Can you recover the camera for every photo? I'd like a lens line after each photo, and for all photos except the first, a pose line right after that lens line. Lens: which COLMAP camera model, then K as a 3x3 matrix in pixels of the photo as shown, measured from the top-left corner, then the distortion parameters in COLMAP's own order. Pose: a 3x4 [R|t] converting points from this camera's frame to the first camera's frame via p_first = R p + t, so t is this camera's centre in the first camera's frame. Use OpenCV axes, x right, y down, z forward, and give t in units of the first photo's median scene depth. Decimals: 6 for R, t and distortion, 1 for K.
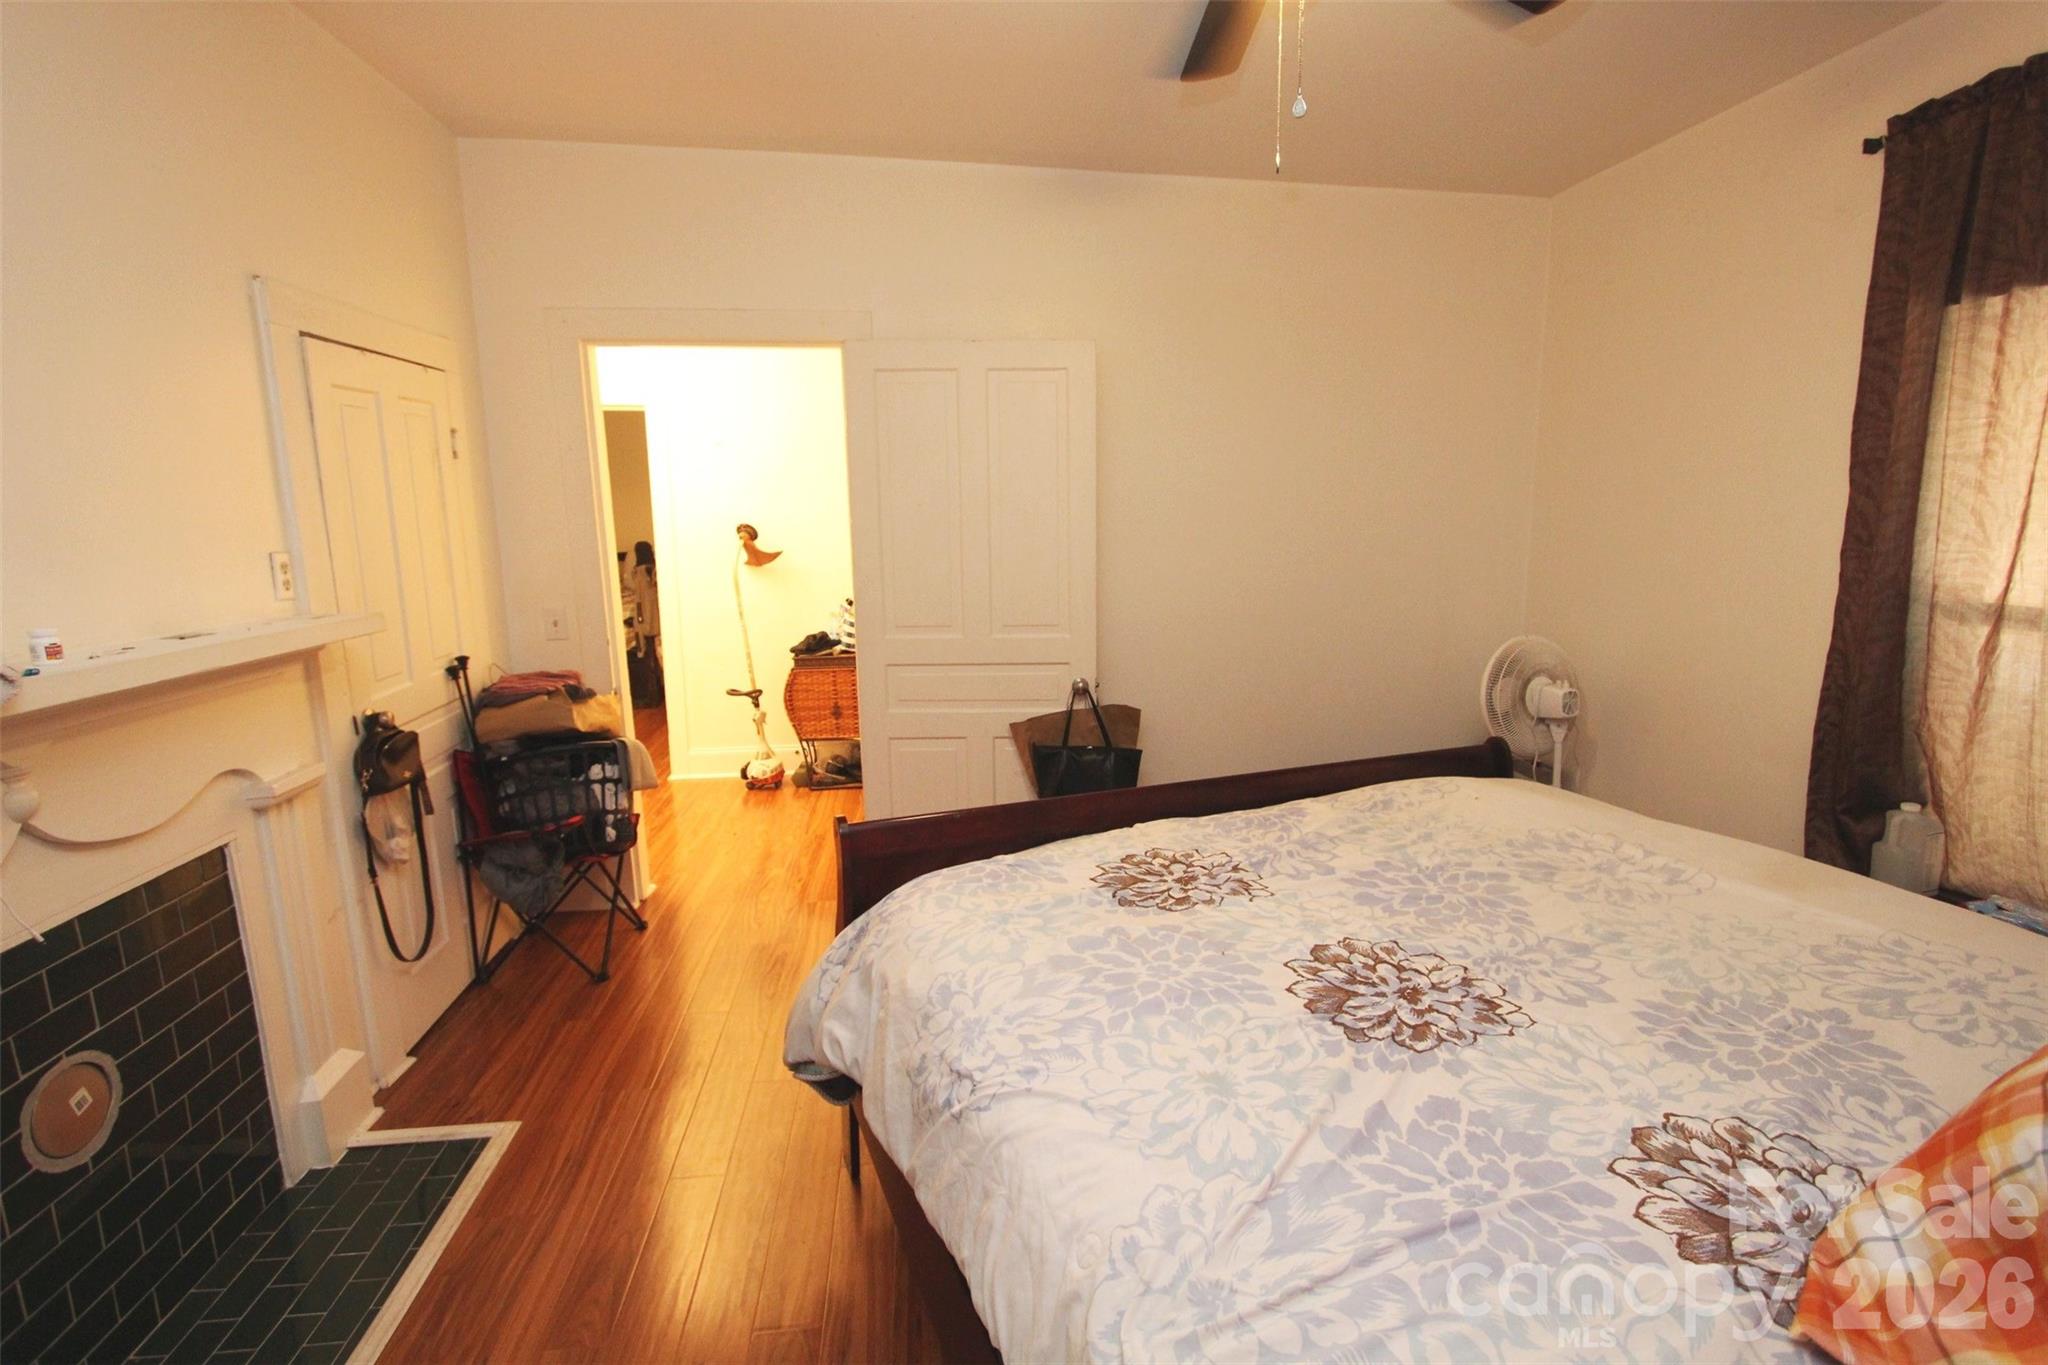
lens RADIAL K [[945.9, 0, 1037.2], [0, 945.9, 668.6], [0, 0, 1]] dist [-0.015559, -0.000340]
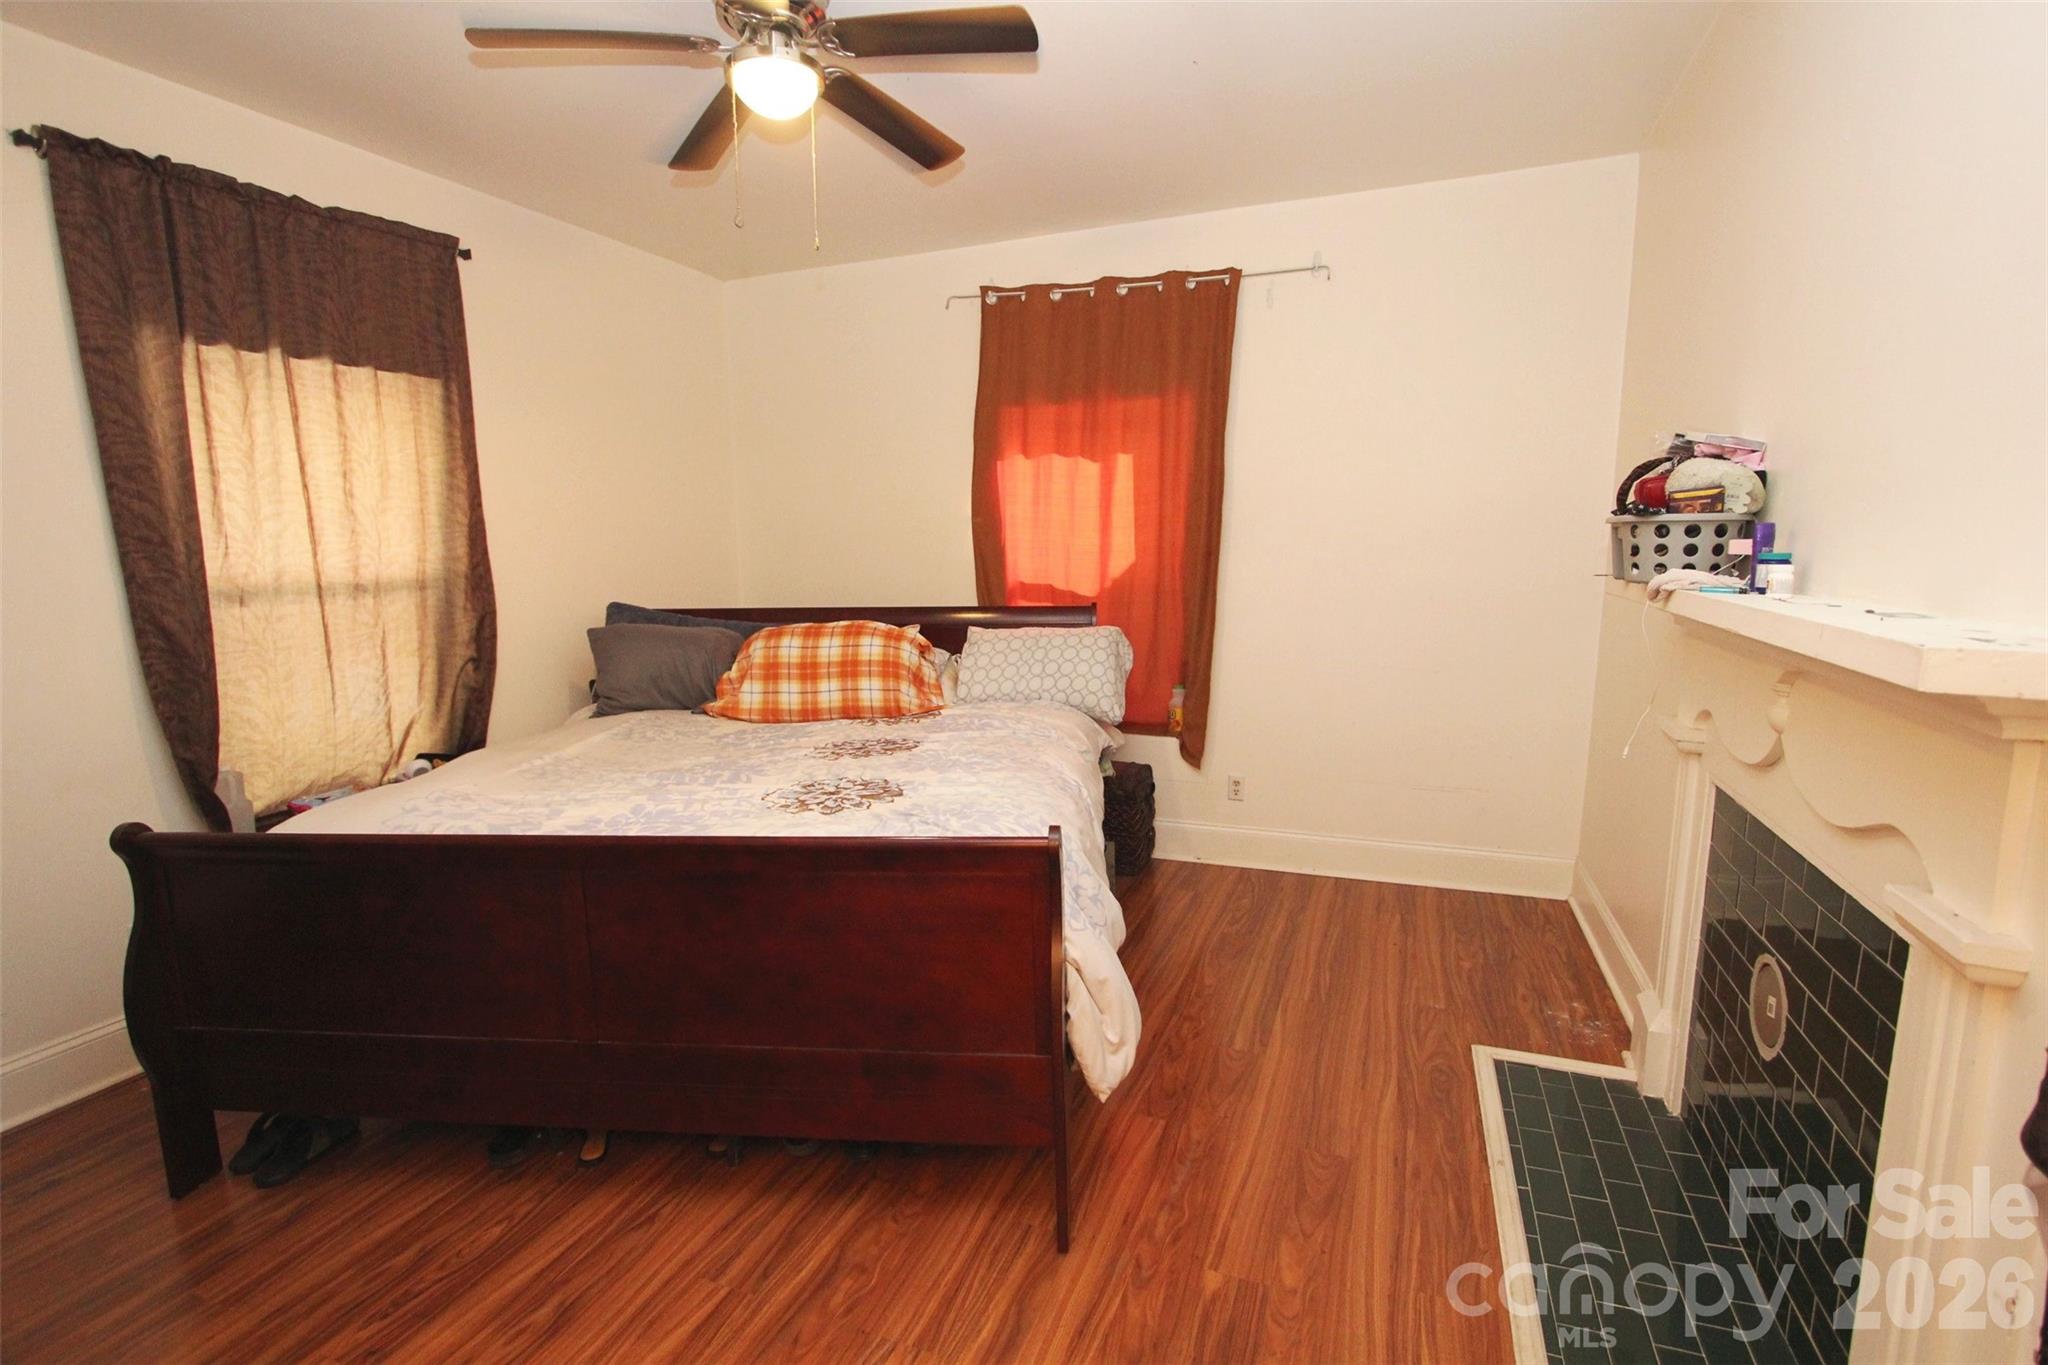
lens RADIAL K [[945.9, 0, 1037.2], [0, 945.9, 668.6], [0, 0, 1]] dist [-0.015559, -0.000340]
pose [[-0.879165, -0.046385, 0.474254, -0.637883], [0.103565, 0.952861, 0.285183, -0.246108], [-0.465127, 0.299839, -0.832919, 1.817088]]
